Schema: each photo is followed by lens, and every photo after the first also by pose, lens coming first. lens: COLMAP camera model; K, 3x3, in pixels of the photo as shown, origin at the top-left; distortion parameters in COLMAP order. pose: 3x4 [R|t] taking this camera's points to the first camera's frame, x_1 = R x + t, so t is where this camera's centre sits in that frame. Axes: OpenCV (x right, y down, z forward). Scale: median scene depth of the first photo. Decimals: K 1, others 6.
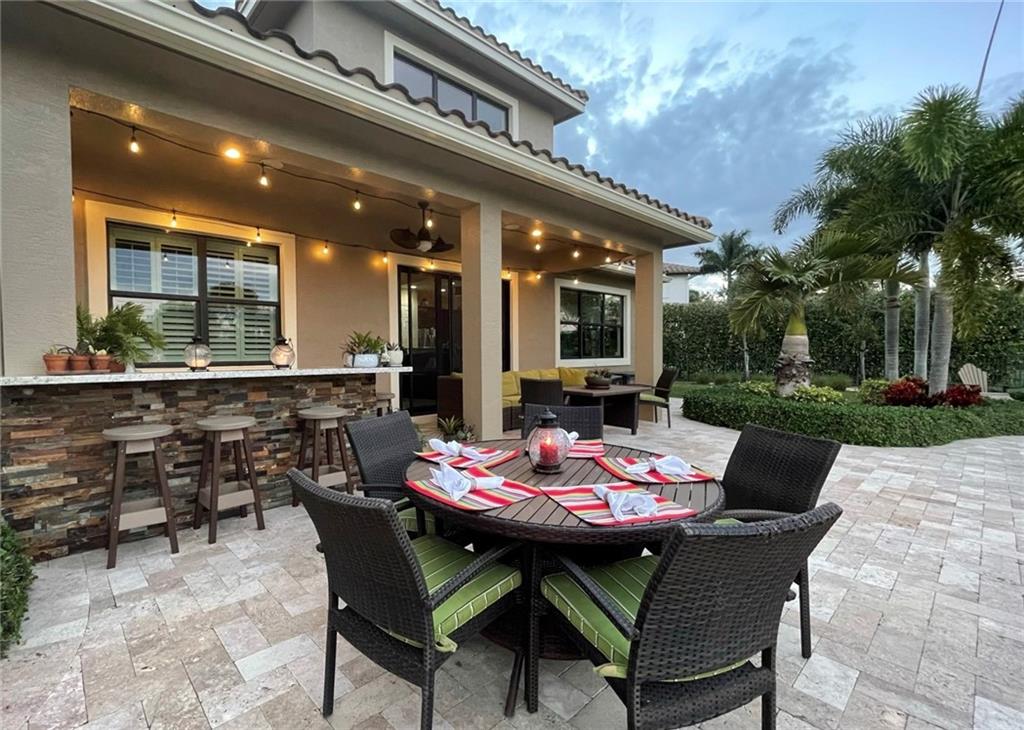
lens RADIAL K [[463.5, 0, 462.3], [0, 463.5, 363.5], [0, 0, 1]] dist [-0.007389, 0.000374]
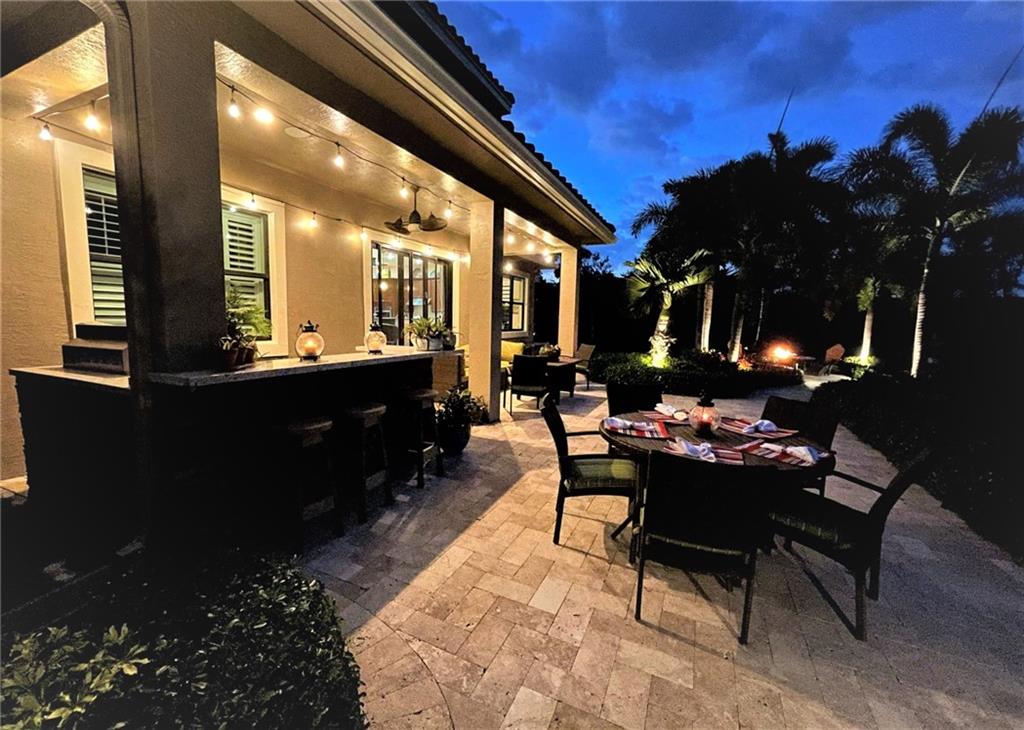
lens RADIAL K [[429.6, 0, 486.1], [0, 429.6, 365.0], [0, 0, 1]] dist [-0.002160, 0.001444]
pose [[0.927344, -0.014713, 0.373920, -0.460700], [-0.018929, 0.996103, 0.086142, -0.046623], [-0.373730, -0.086961, 0.923452, 0.004218]]
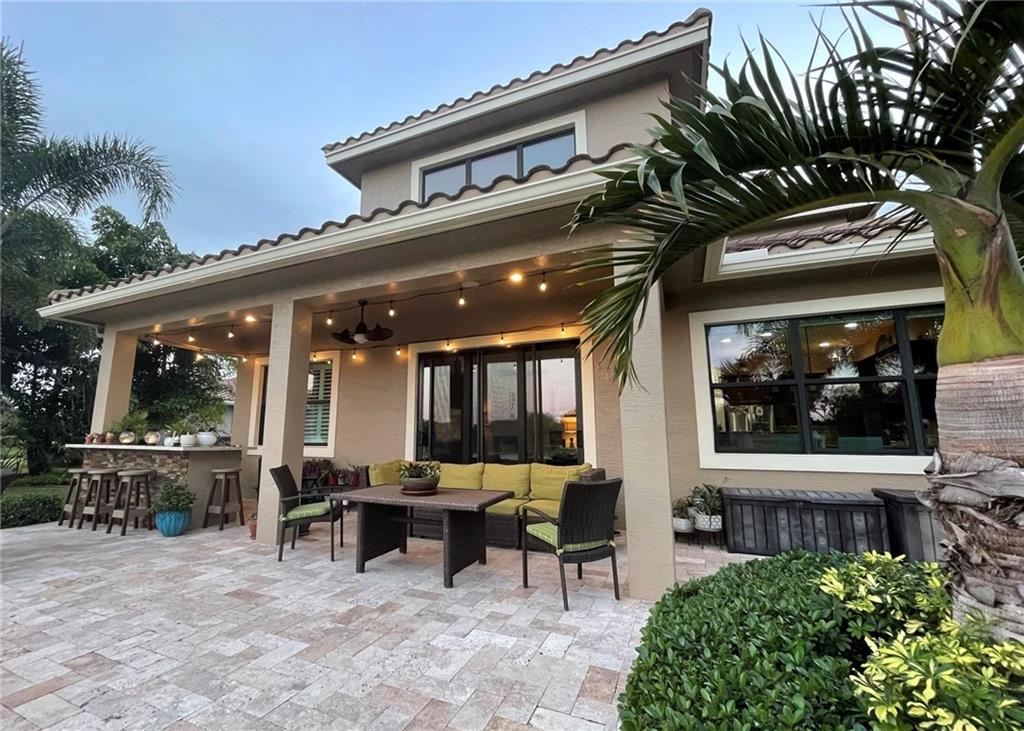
lens RADIAL K [[429.6, 0, 466.0], [0, 429.6, 368.5], [0, 0, 1]] dist [-0.002160, 0.001444]
pose [[0.388394, -0.135147, -0.911529, 1.408290], [-0.028485, 0.986953, -0.158467, -0.046336], [0.921053, 0.087513, 0.379477, 1.284561]]
